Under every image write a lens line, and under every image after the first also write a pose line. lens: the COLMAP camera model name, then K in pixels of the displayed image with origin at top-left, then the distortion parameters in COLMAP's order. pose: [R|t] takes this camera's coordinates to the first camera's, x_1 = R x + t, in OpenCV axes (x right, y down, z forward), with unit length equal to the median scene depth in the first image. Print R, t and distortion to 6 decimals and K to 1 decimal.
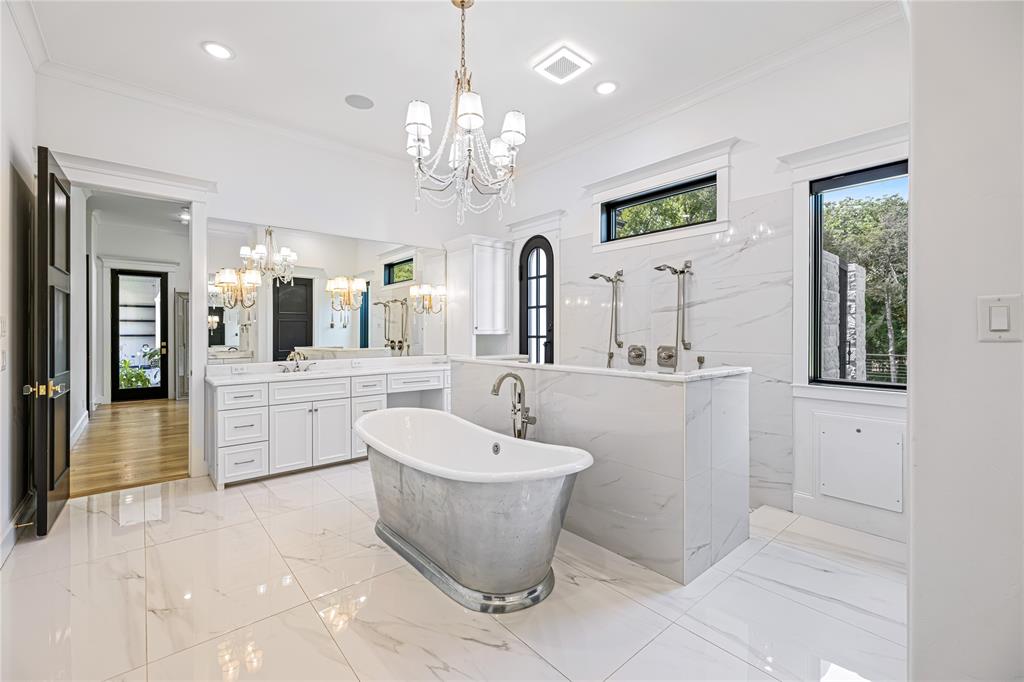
lens RADIAL K [[430.7, 0, 505.1], [0, 430.7, 334.0], [0, 0, 1]] dist [0.000709, 0.000300]
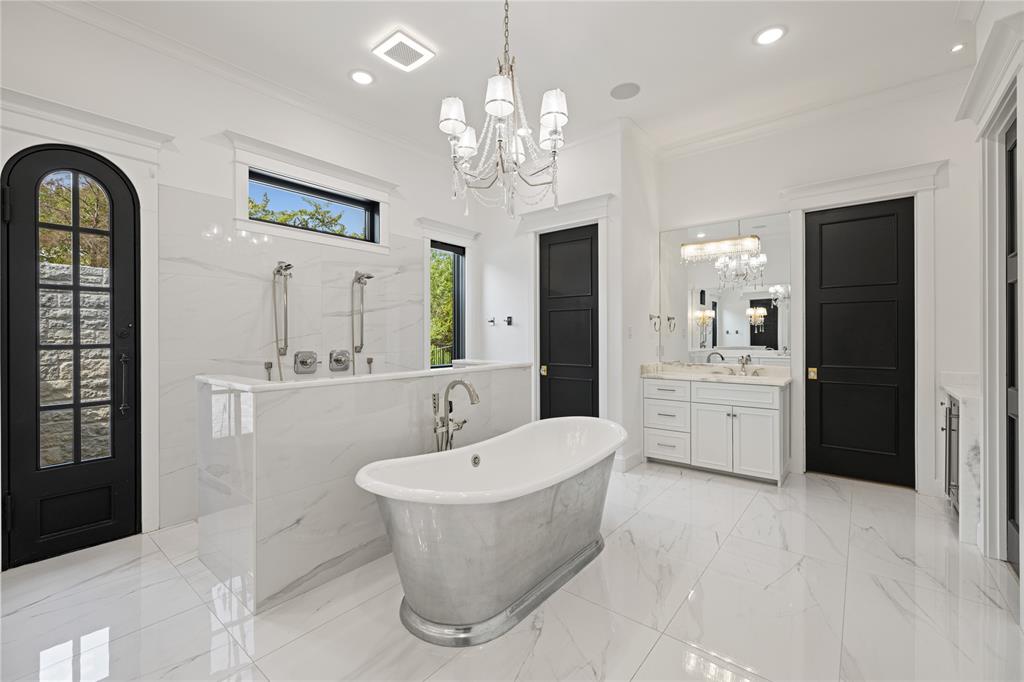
lens RADIAL K [[430.7, 0, 505.1], [0, 430.7, 334.0], [0, 0, 1]] dist [0.000709, 0.000300]
pose [[-0.175459, 0.008352, 0.984451, -0.646872], [0.009297, 0.999933, -0.006827, 0.000029], [-0.984443, 0.007955, -0.175525, 0.747629]]
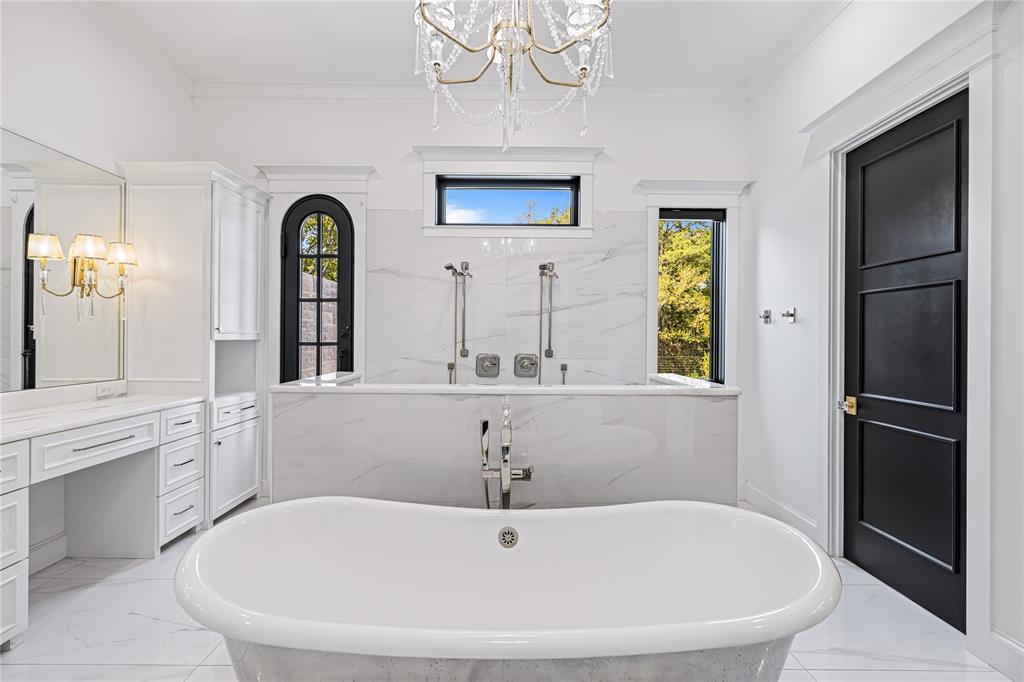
lens RADIAL K [[430.7, 0, 505.1], [0, 430.7, 334.0], [0, 0, 1]] dist [0.000709, 0.000300]
pose [[0.642241, 0.011729, 0.766413, -0.322445], [-0.003590, 0.999918, -0.012295, -0.002290], [-0.766494, 0.005145, 0.642231, 0.428572]]
